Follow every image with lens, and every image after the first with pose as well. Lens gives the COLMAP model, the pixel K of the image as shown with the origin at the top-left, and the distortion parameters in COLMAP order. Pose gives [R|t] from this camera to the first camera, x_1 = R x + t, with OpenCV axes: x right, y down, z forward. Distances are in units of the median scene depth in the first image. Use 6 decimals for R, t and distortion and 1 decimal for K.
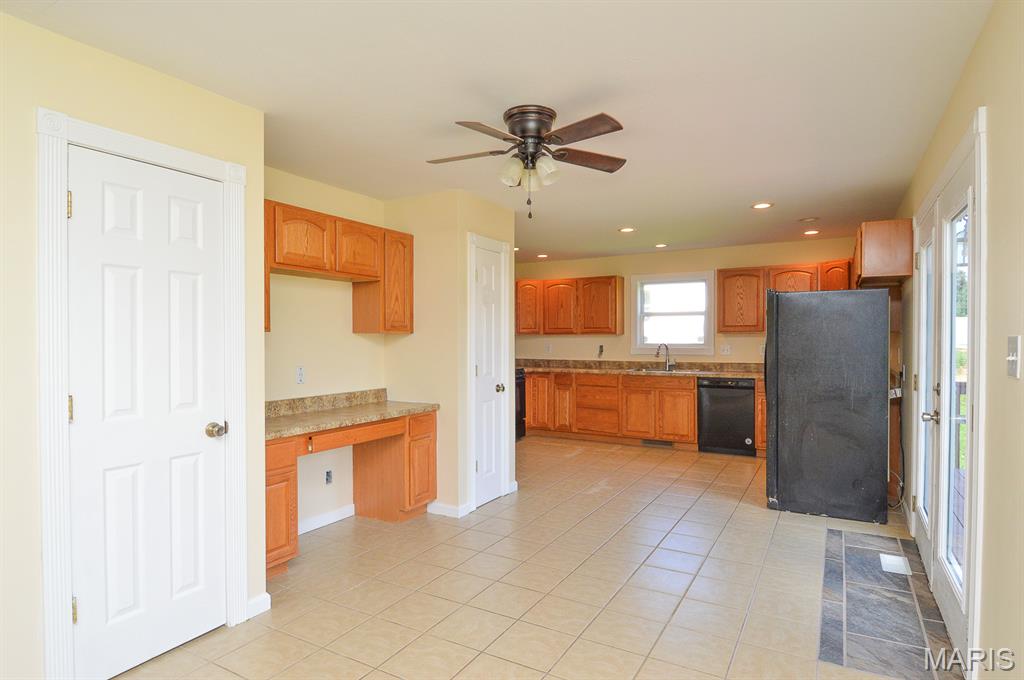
lens RADIAL K [[557.2, 0, 512.0], [0, 557.2, 344.5], [0, 0, 1]] dist [-0.003089, -0.000229]
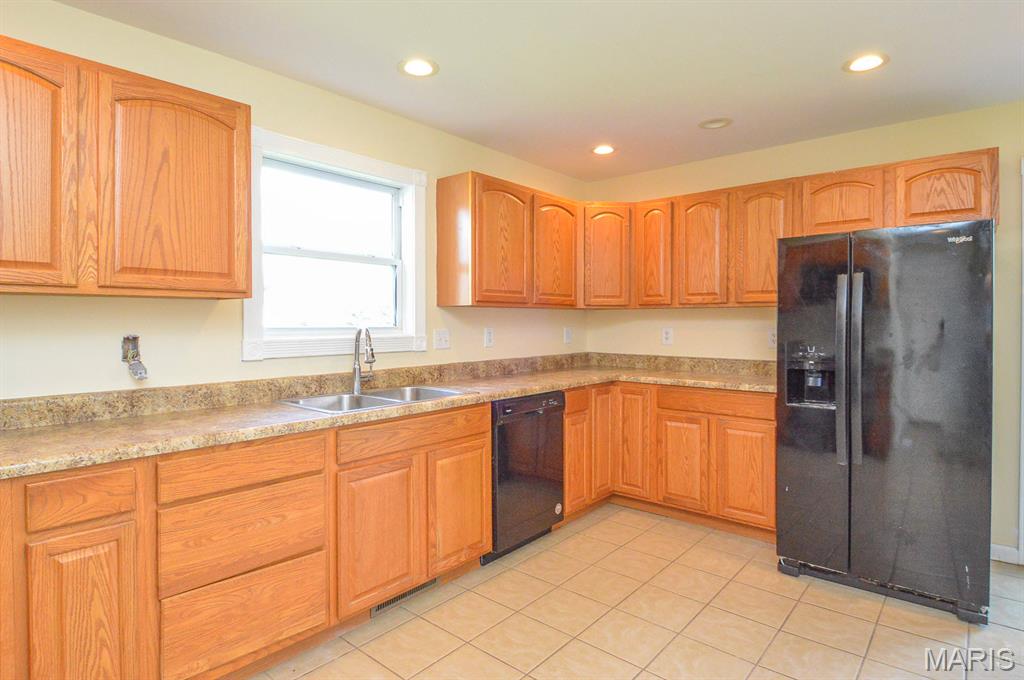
lens RADIAL K [[557.2, 0, 512.0], [0, 557.2, 344.5], [0, 0, 1]] dist [-0.003089, -0.000229]
pose [[0.179742, -0.044635, 0.982701, -0.092827], [0.015011, 0.998978, 0.042629, -0.003855], [-0.983599, 0.007089, 0.180229, 0.882986]]
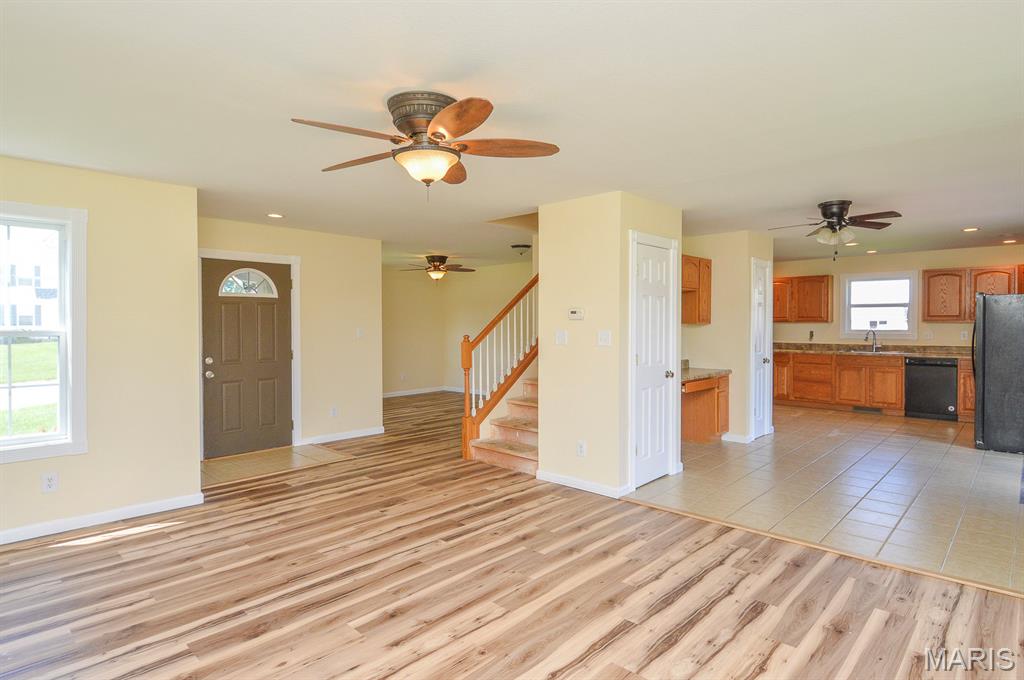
lens RADIAL K [[566.5, 0, 513.0], [0, 566.5, 327.4], [0, 0, 1]] dist [0.001976, -0.015103]
pose [[0.974875, 0.000604, -0.222753, -0.236008], [-0.000886, 0.999999, -0.001163, -0.005062], [0.222752, 0.001331, 0.974874, -0.421083]]
